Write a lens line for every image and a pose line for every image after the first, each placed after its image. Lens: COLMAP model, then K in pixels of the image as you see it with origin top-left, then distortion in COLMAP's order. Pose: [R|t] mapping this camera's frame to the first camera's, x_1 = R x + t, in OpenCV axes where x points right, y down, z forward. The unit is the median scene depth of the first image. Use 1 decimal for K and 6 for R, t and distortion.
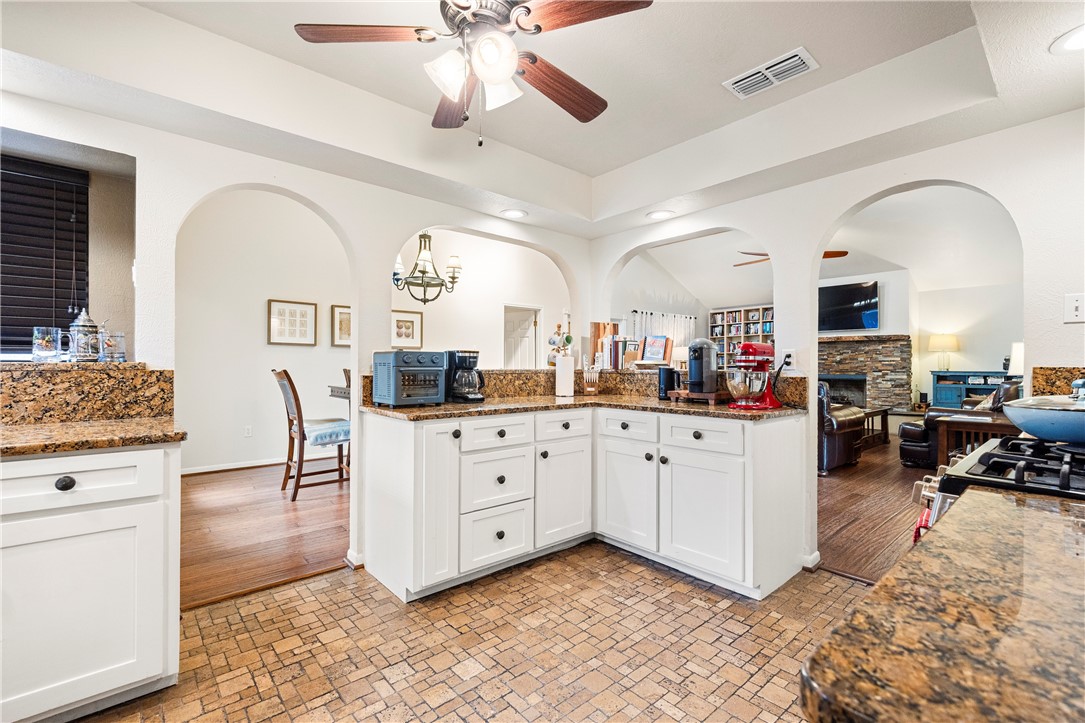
lens RADIAL K [[479.5, 0, 535.0], [0, 479.5, 365.1], [0, 0, 1]] dist [-0.009079, -0.001290]
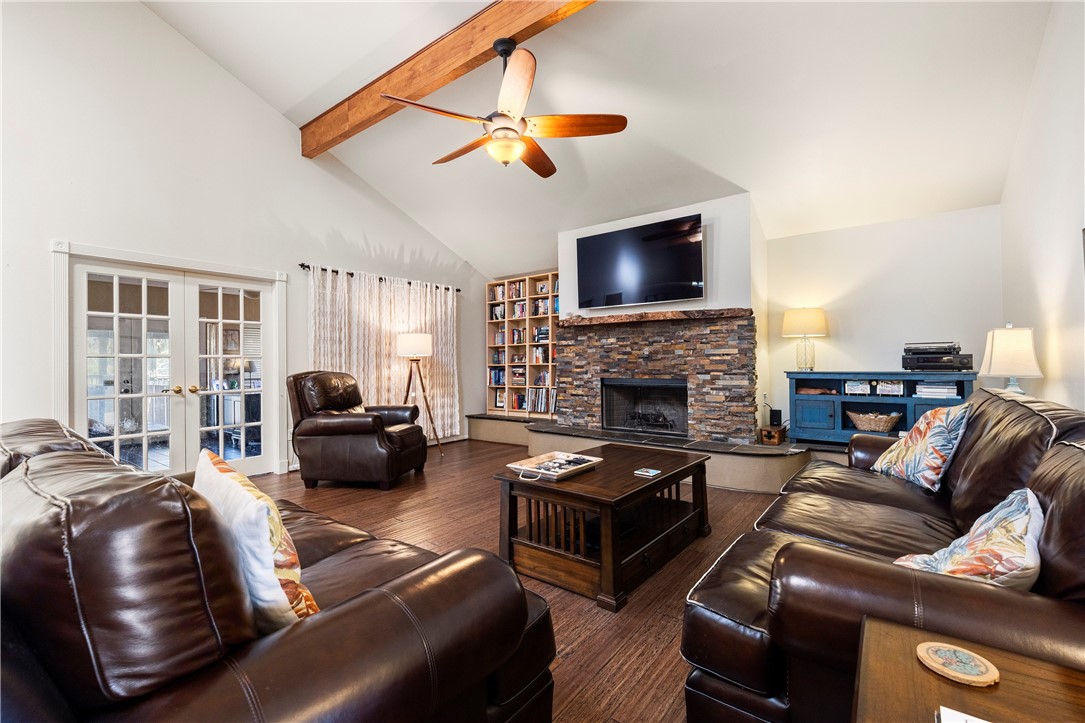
lens RADIAL K [[463.8, 0, 538.3], [0, 463.8, 359.9], [0, 0, 1]] dist [0.001093, -0.000359]
pose [[0.978938, -0.007192, 0.204032, 0.405491], [0.008904, 0.999932, -0.007475, -0.000283], [-0.203965, 0.009134, 0.978936, 0.489954]]
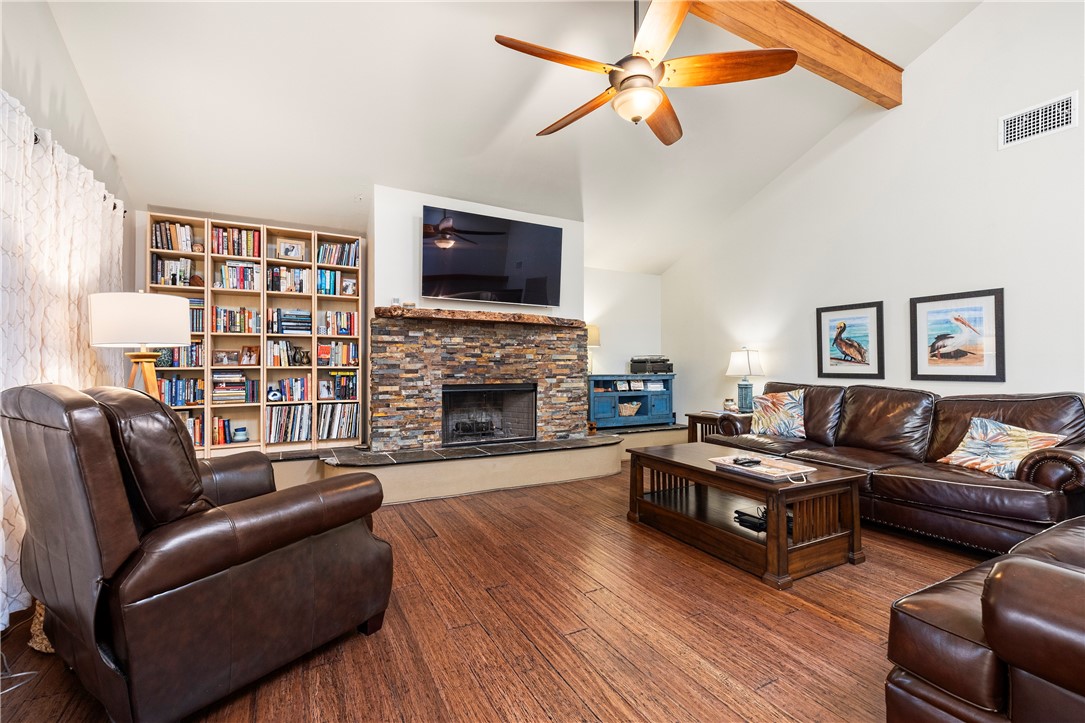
lens RADIAL K [[463.8, 0, 548.1], [0, 463.8, 361.3], [0, 0, 1]] dist [0.001093, -0.000359]
pose [[0.213106, 0.009810, 0.976980, 0.136159], [-0.001566, 0.999952, -0.009700, -0.000932], [-0.977028, 0.000537, 0.213111, 0.869674]]
